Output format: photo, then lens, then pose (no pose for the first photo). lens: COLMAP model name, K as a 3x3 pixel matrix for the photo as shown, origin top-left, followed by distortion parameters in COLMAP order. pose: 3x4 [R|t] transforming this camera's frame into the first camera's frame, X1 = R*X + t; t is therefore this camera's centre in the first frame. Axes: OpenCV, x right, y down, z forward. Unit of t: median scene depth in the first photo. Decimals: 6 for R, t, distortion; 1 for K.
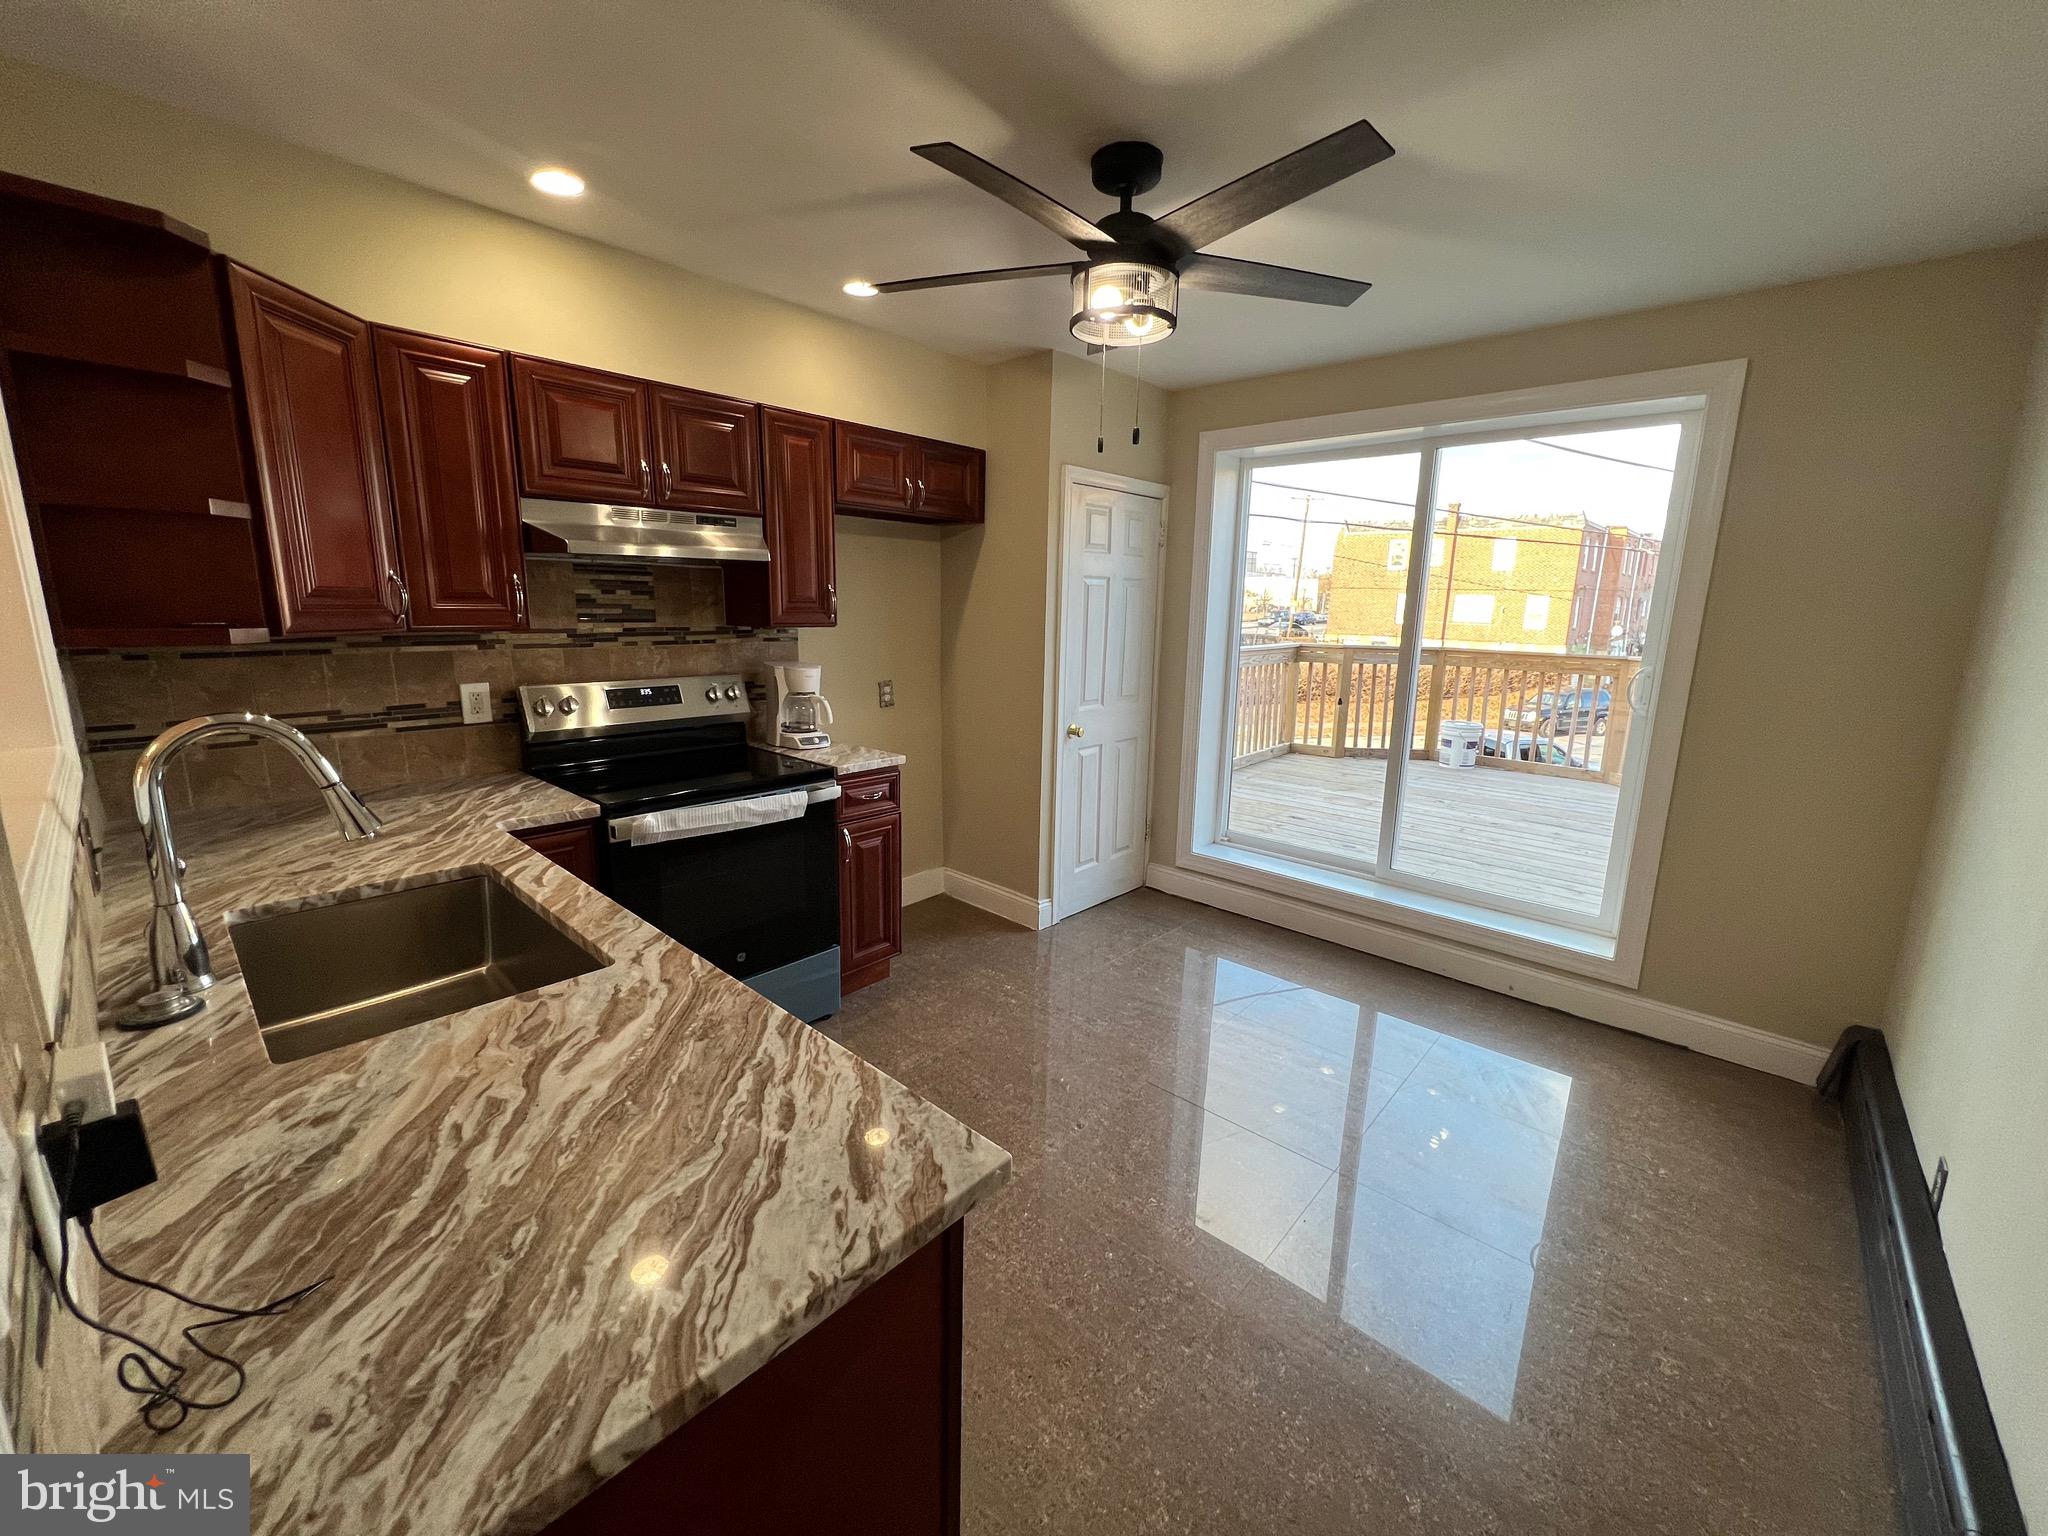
lens RADIAL K [[815.9, 0, 1018.9], [0, 815.9, 758.9], [0, 0, 1]] dist [-0.000018, -0.000026]
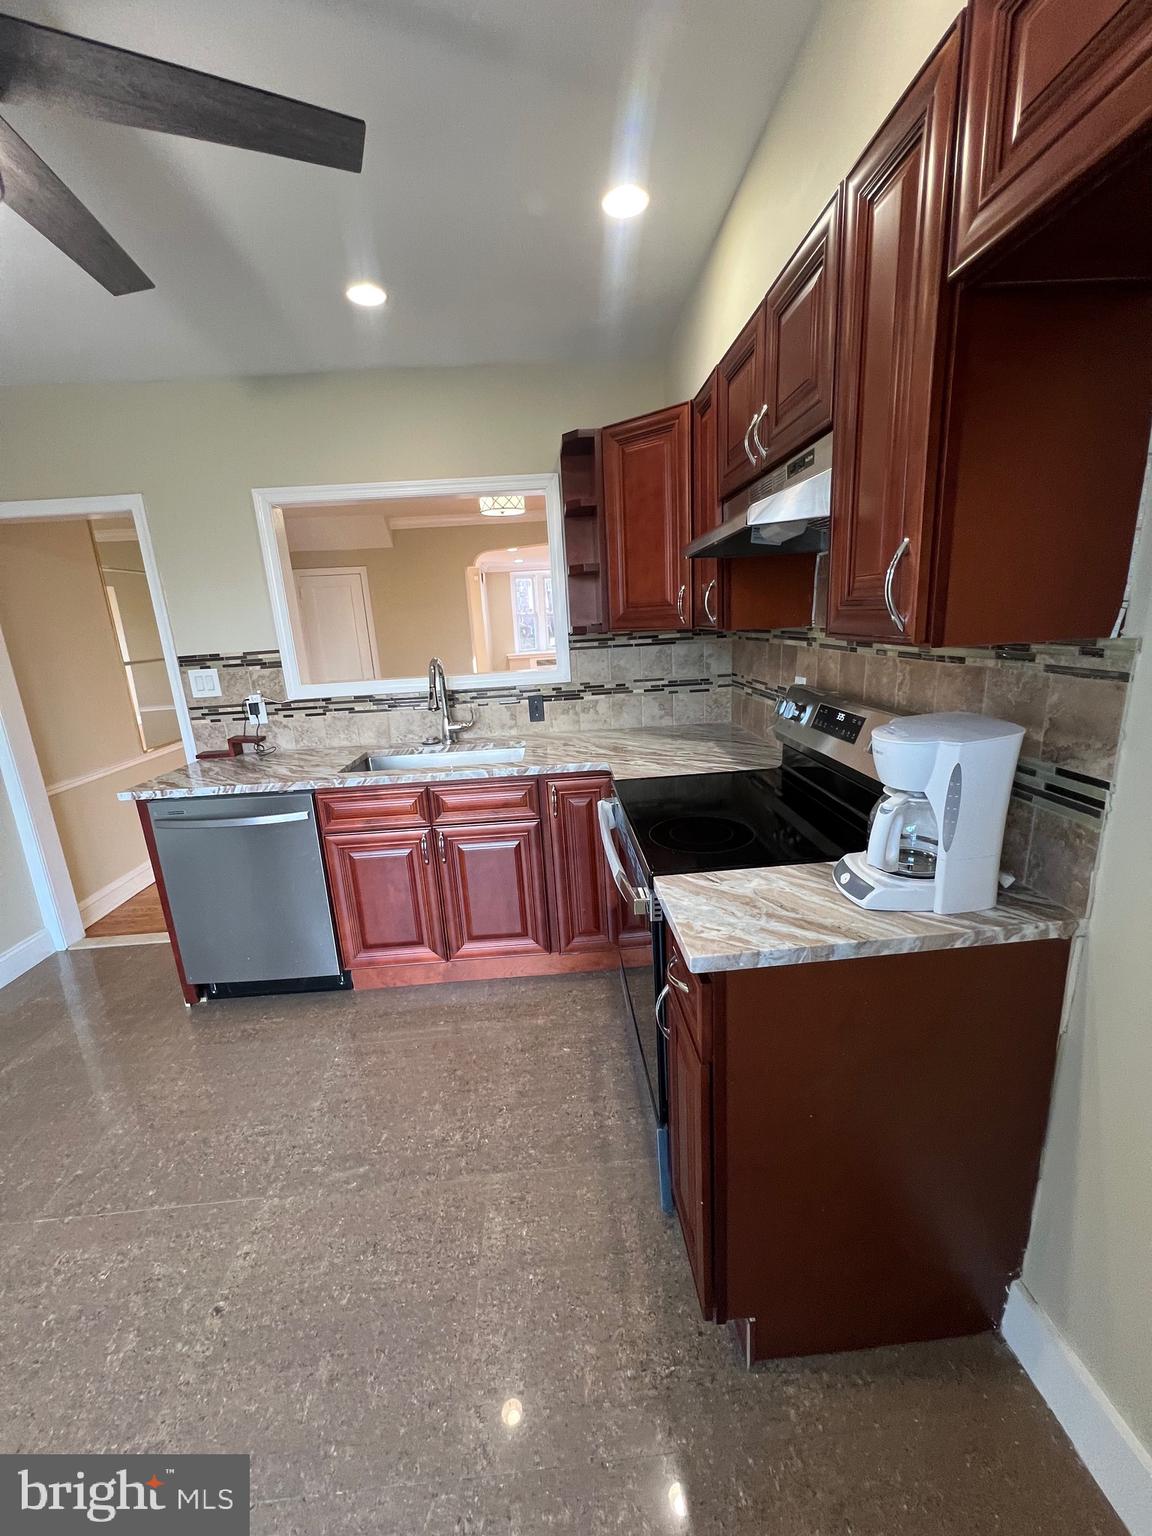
lens RADIAL K [[611.9, 0, 579.9], [0, 611.9, 762.8], [0, 0, 1]] dist [-0.000018, -0.000026]
pose [[-0.705837, 0.188602, -0.682806, 0.139252], [-0.090748, 0.931888, 0.351211, -0.284700], [0.702537, 0.309861, -0.640646, 1.565224]]
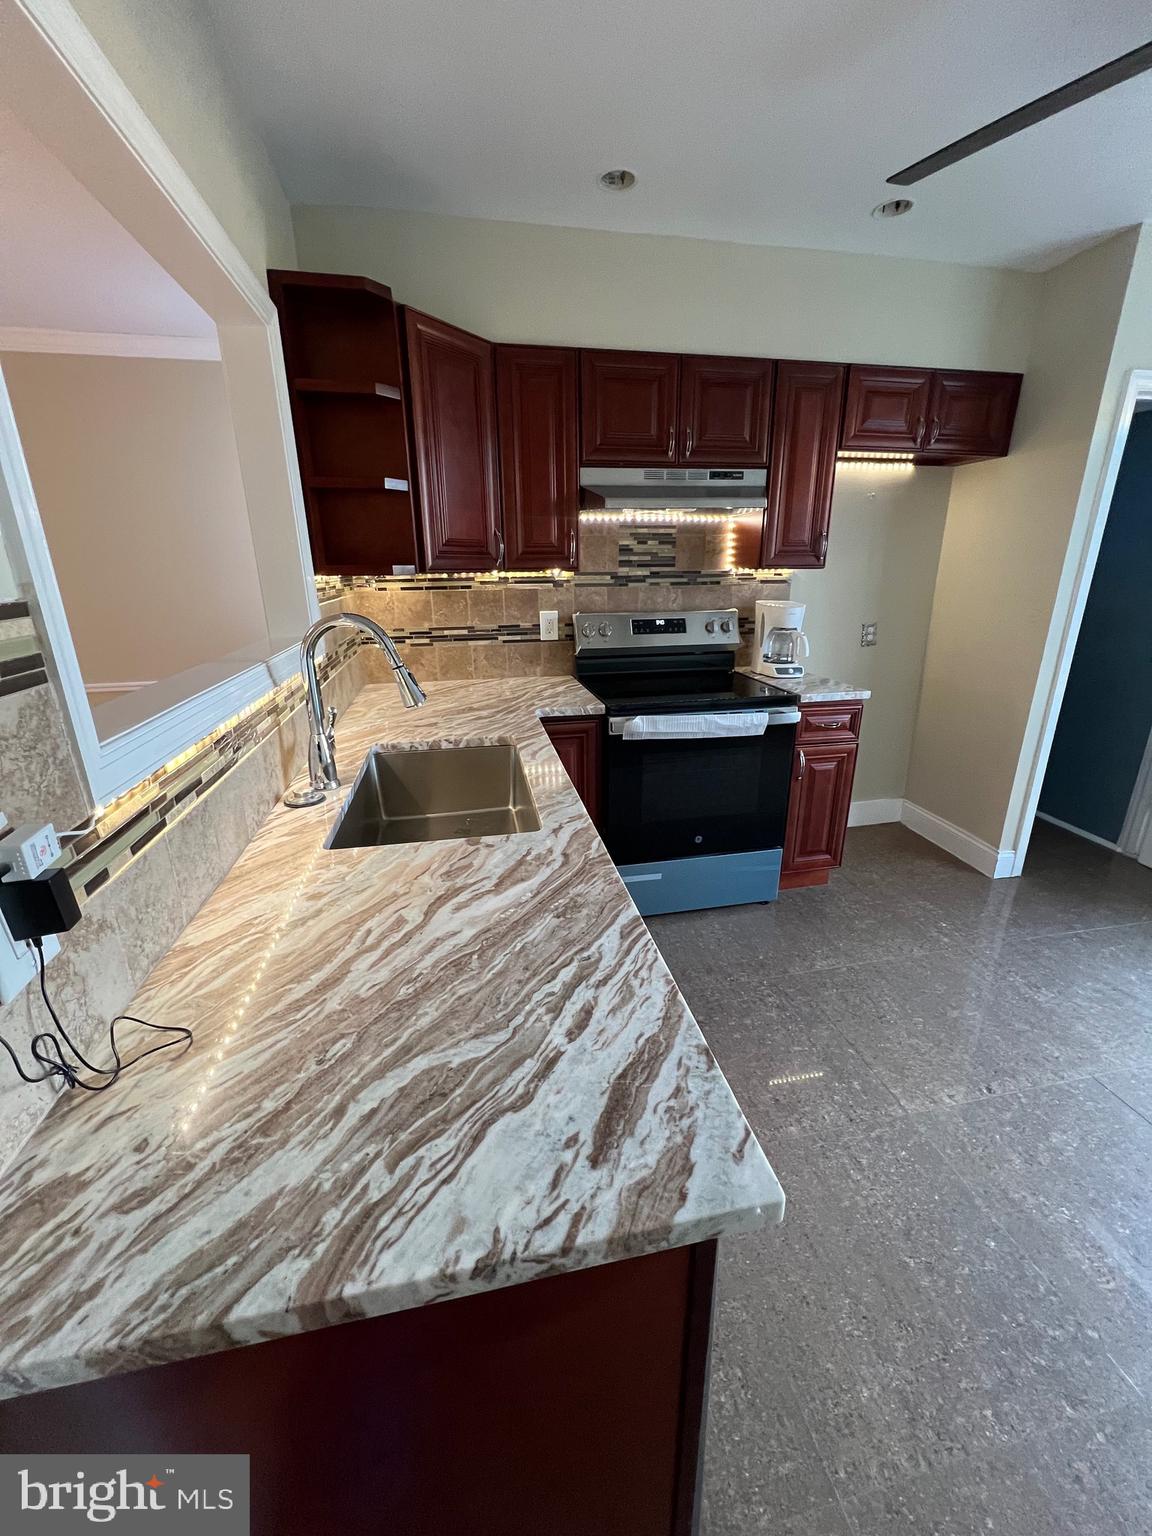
lens RADIAL K [[611.9, 0, 584.0], [0, 611.9, 764.4], [0, 0, 1]] dist [-0.000018, -0.000026]
pose [[0.806609, 0.160430, -0.568898, 0.039590], [-0.089582, 0.984524, 0.150624, 0.004700], [0.584258, -0.070531, 0.808497, 0.174501]]
